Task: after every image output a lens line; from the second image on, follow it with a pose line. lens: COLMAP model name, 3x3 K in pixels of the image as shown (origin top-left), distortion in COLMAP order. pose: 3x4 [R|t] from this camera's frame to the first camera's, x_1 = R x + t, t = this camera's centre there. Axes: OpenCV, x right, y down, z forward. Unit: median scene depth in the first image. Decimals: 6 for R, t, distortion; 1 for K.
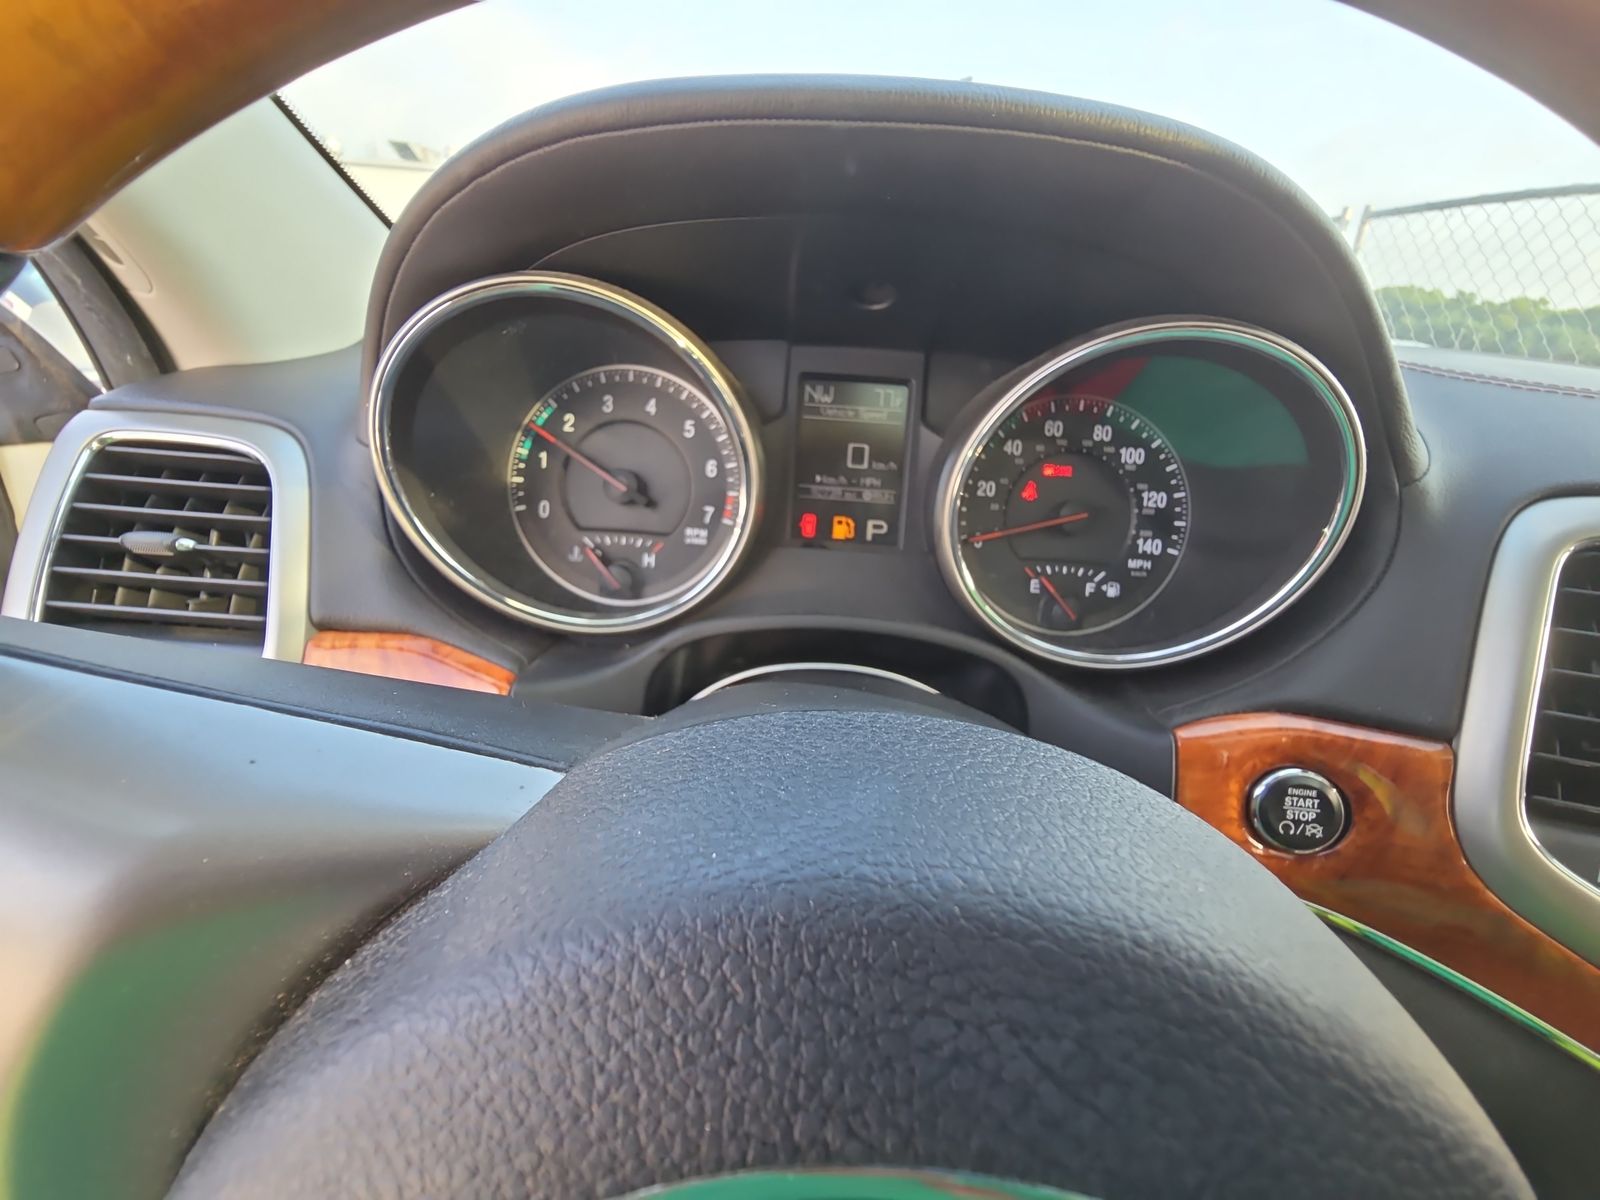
lens RADIAL K [[659.0, 0, 801.3], [0, 659.0, 601.3], [0, 0, 1]] dist [-0.007102, -0.003543]
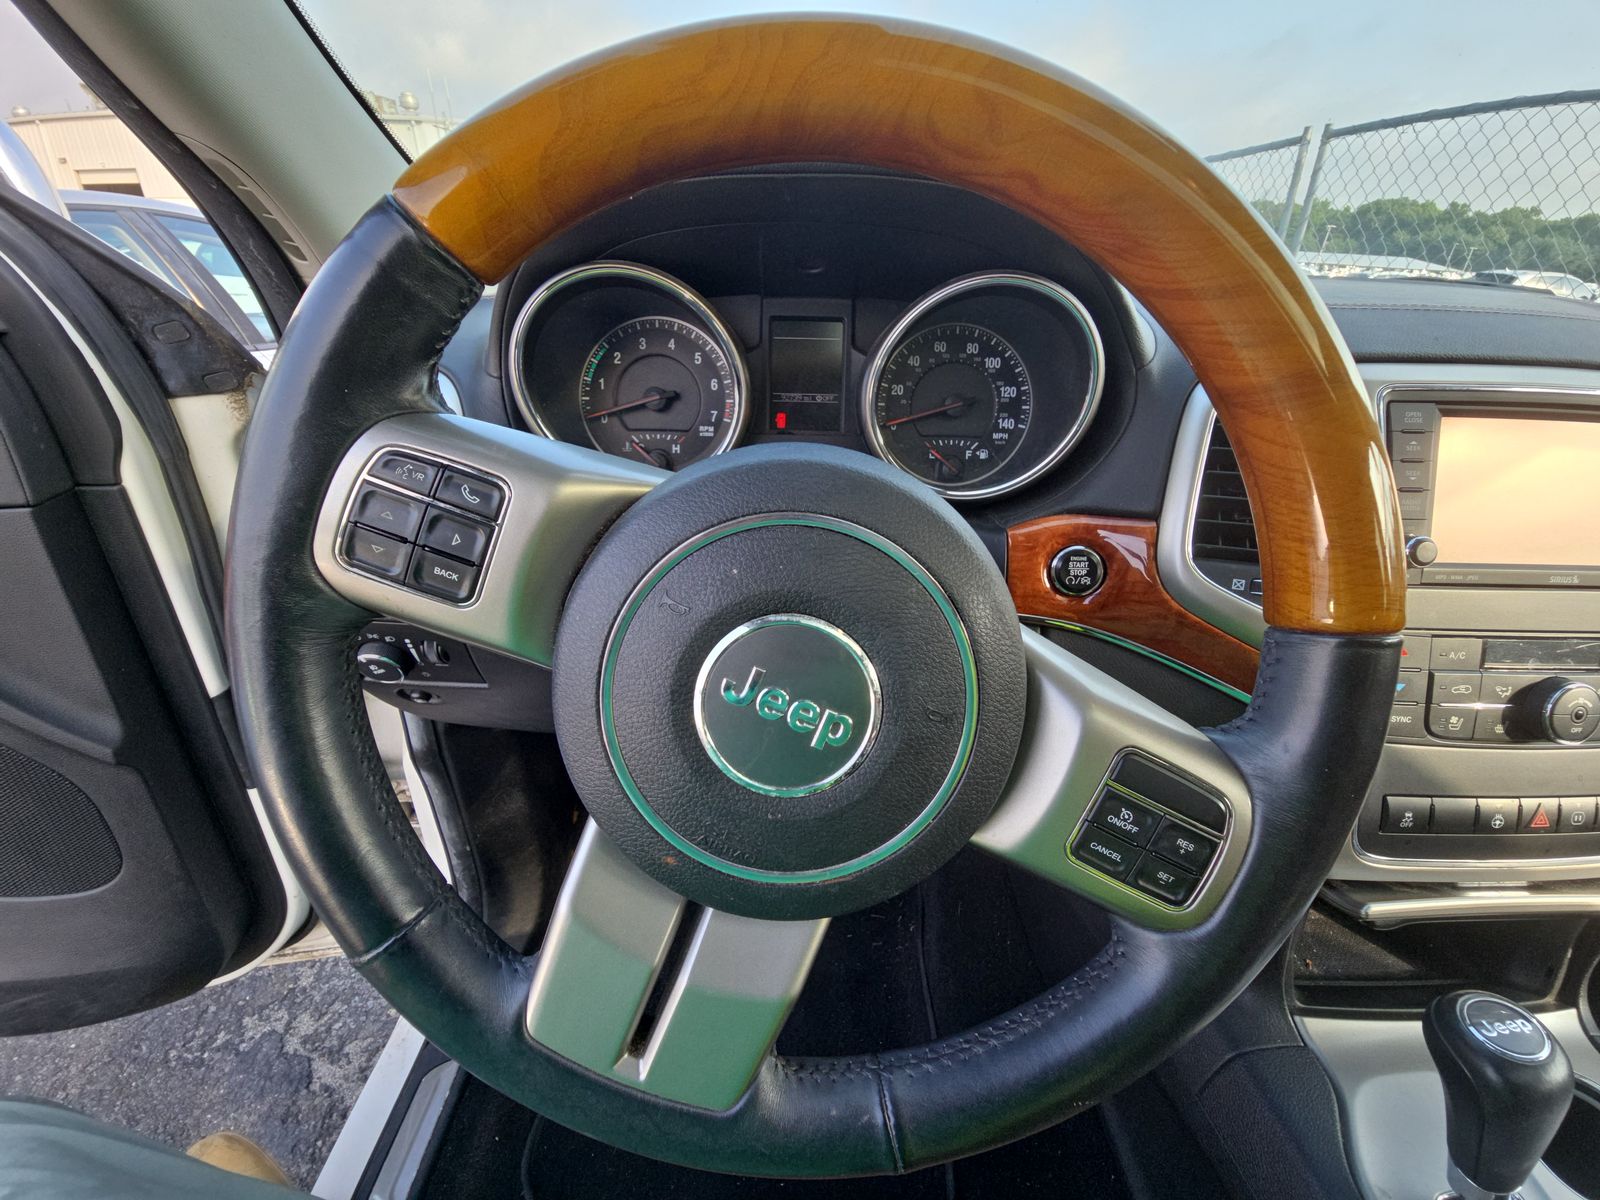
lens RADIAL K [[659.0, 0, 795.4], [0, 659.0, 601.8], [0, 0, 1]] dist [-0.007102, -0.003543]
pose [[0.998948, -0.045665, 0.004204, 0.018660], [0.045232, 0.996256, 0.073679, 0.188484], [-0.007553, -0.073411, 0.997273, -0.530703]]
